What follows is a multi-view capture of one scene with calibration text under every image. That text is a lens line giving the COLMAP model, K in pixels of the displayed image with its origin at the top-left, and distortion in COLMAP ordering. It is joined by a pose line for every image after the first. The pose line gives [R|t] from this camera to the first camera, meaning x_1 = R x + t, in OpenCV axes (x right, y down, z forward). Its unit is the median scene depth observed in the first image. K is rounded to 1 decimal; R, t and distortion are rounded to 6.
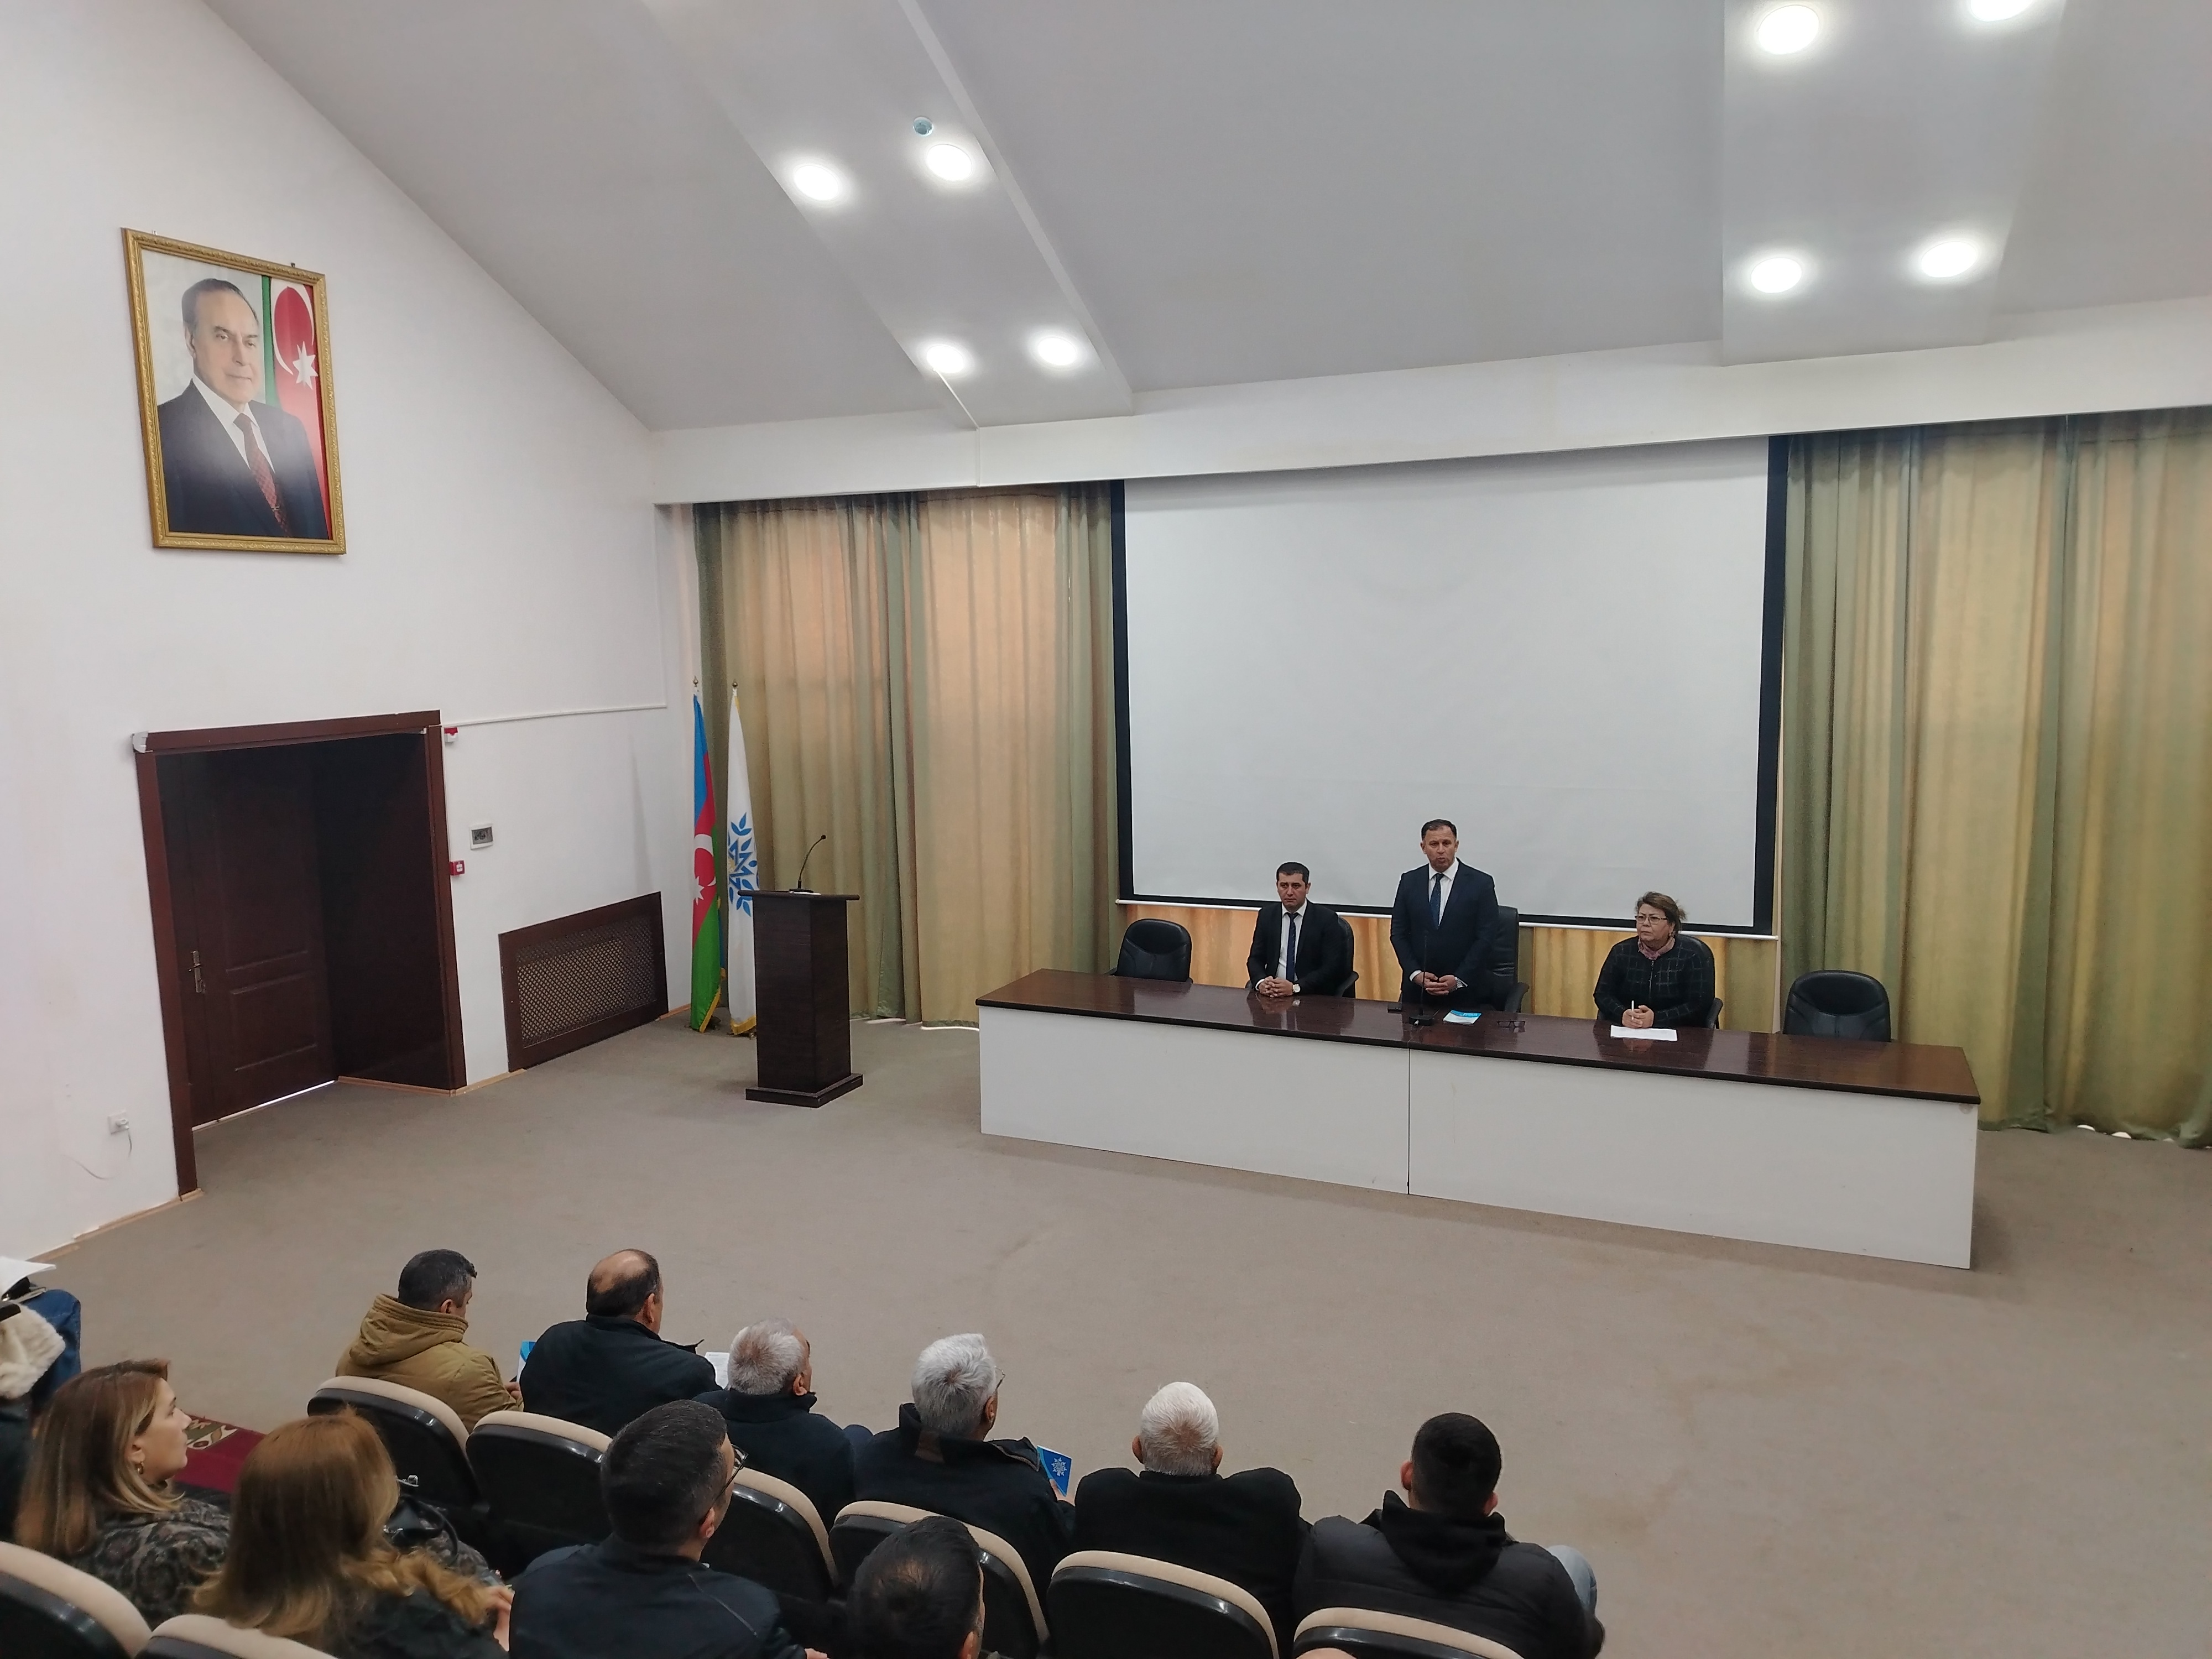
lens RADIAL K [[1515.4, 0, 1106.0], [0, 1515.4, 829.5], [0, 0, 1]] dist [0.008227, -0.001853]
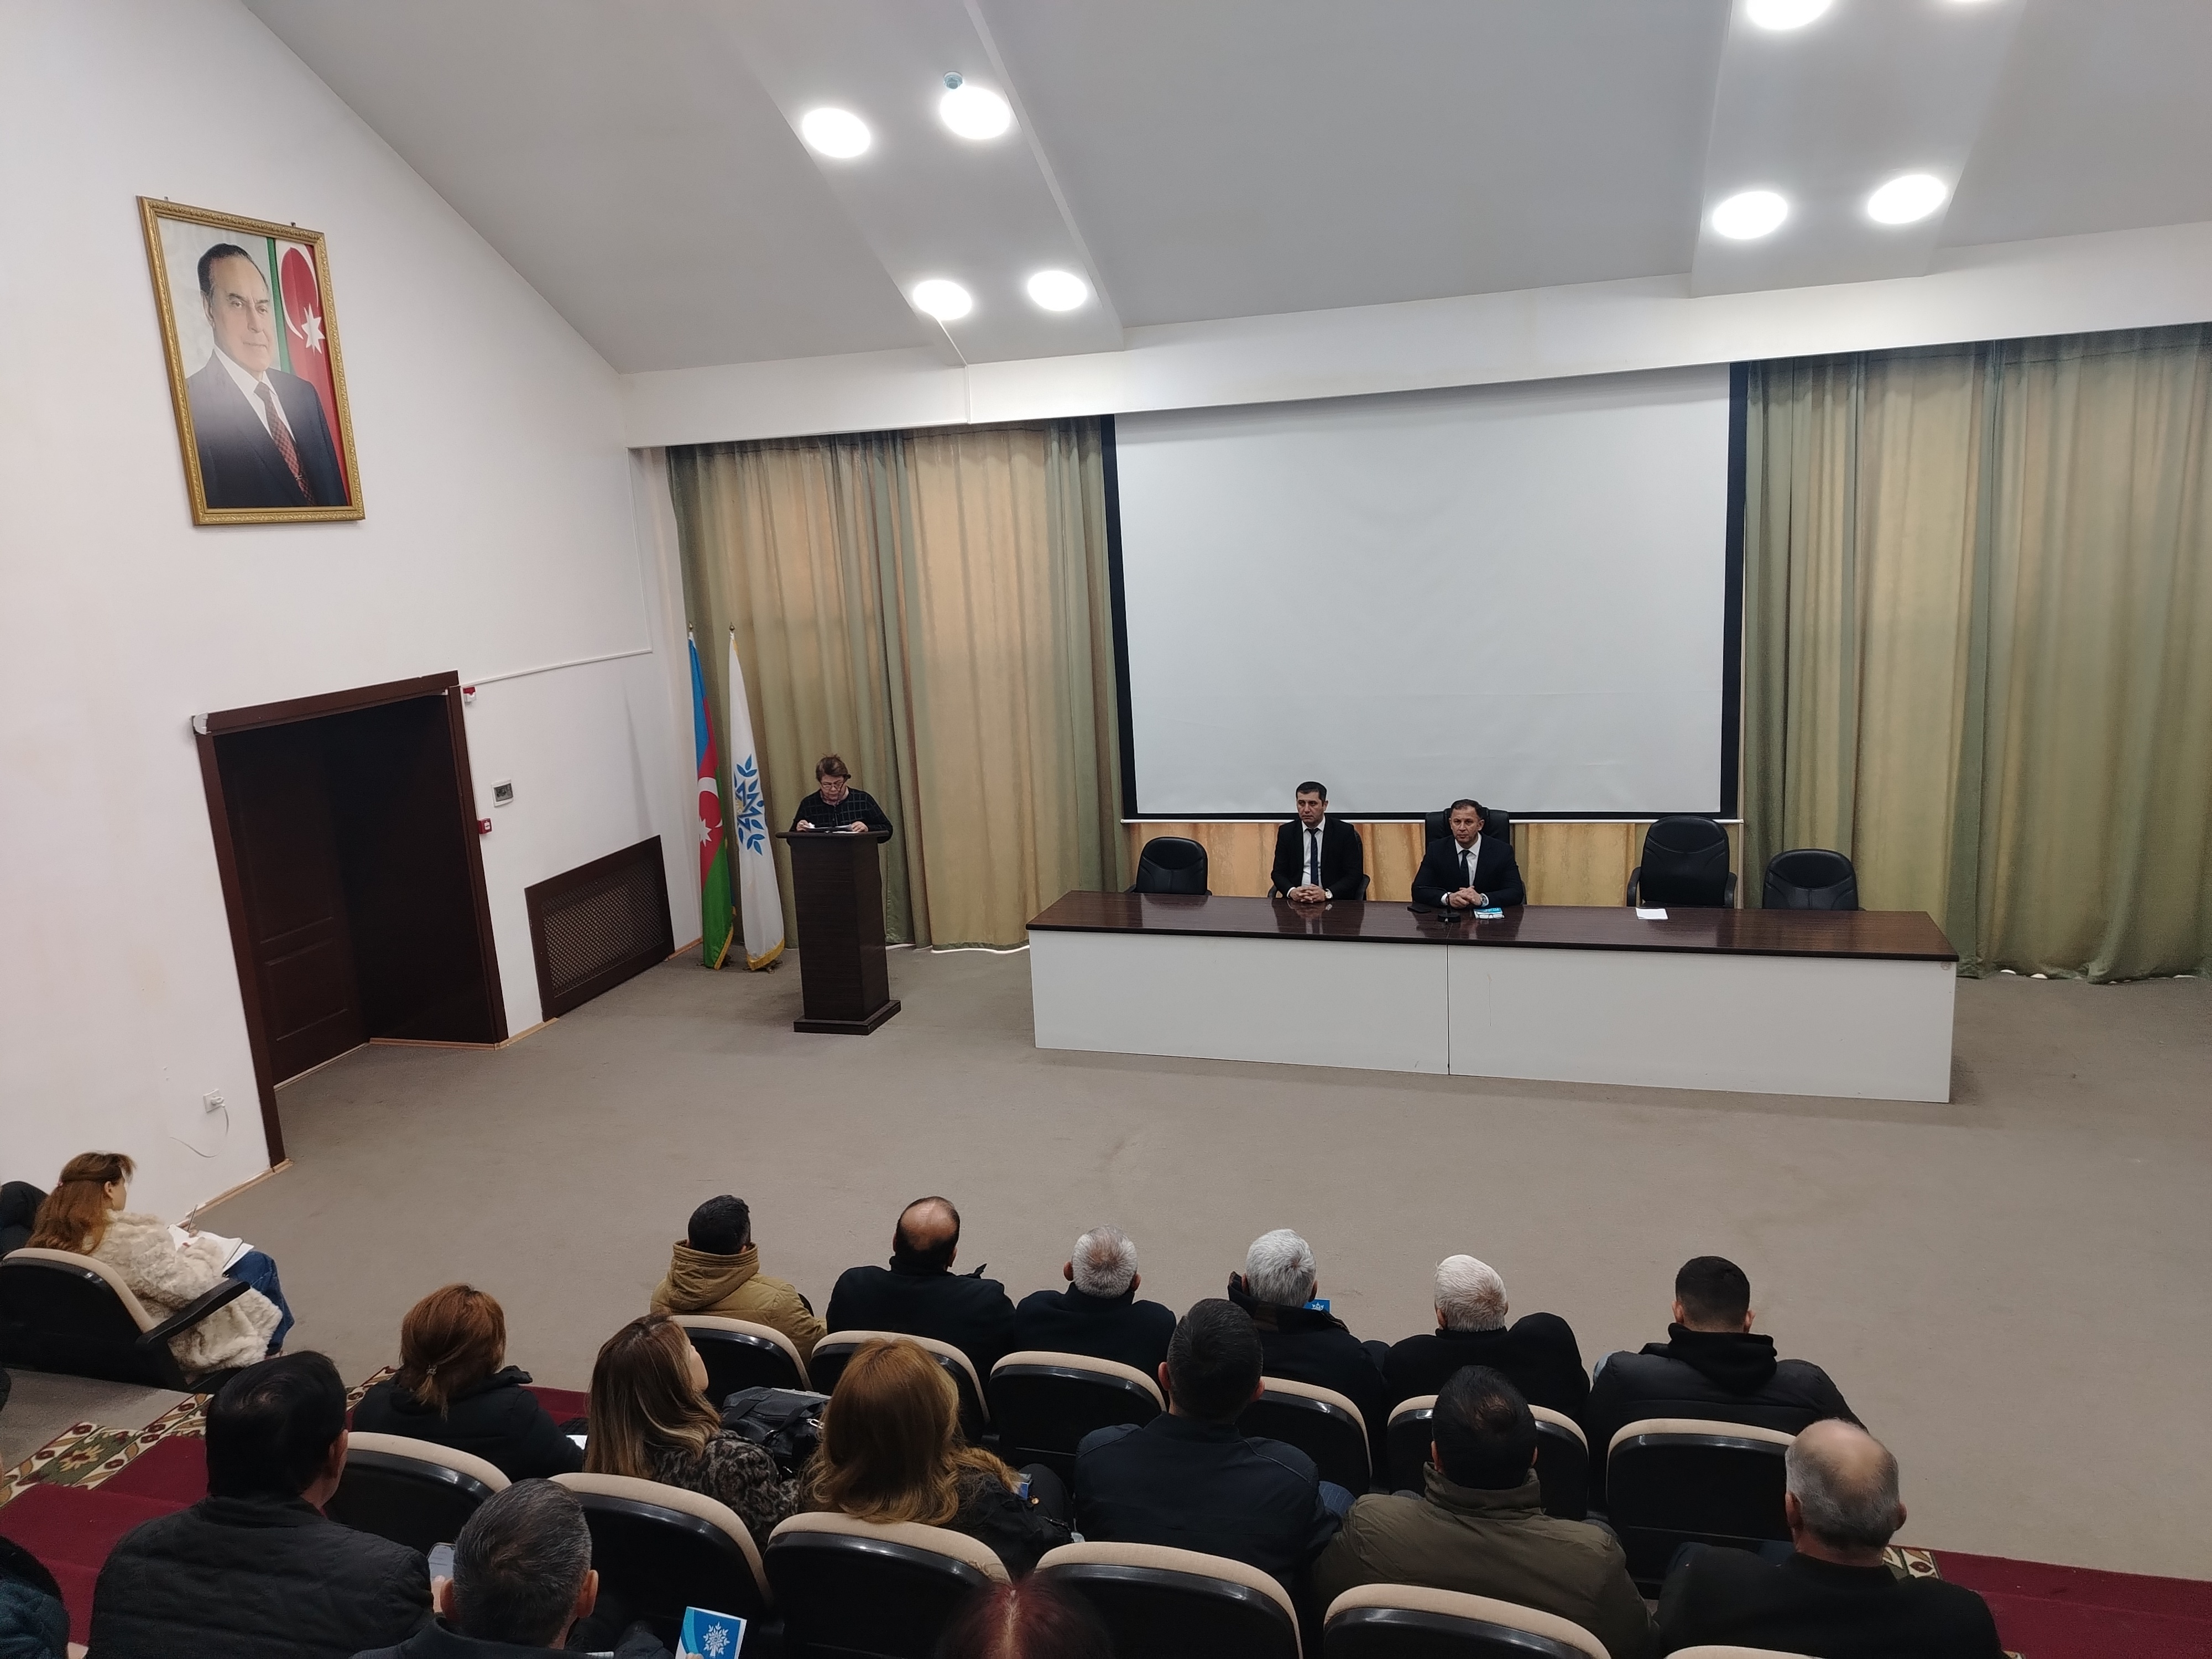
lens RADIAL K [[1515.4, 0, 1106.0], [0, 1515.4, 829.5], [0, 0, 1]] dist [0.008227, -0.001853]
pose [[0.992834, -0.058571, 0.104160, -0.138432], [0.051405, 0.996208, 0.070197, -0.025071], [-0.107877, -0.064340, 0.992080, -0.050740]]
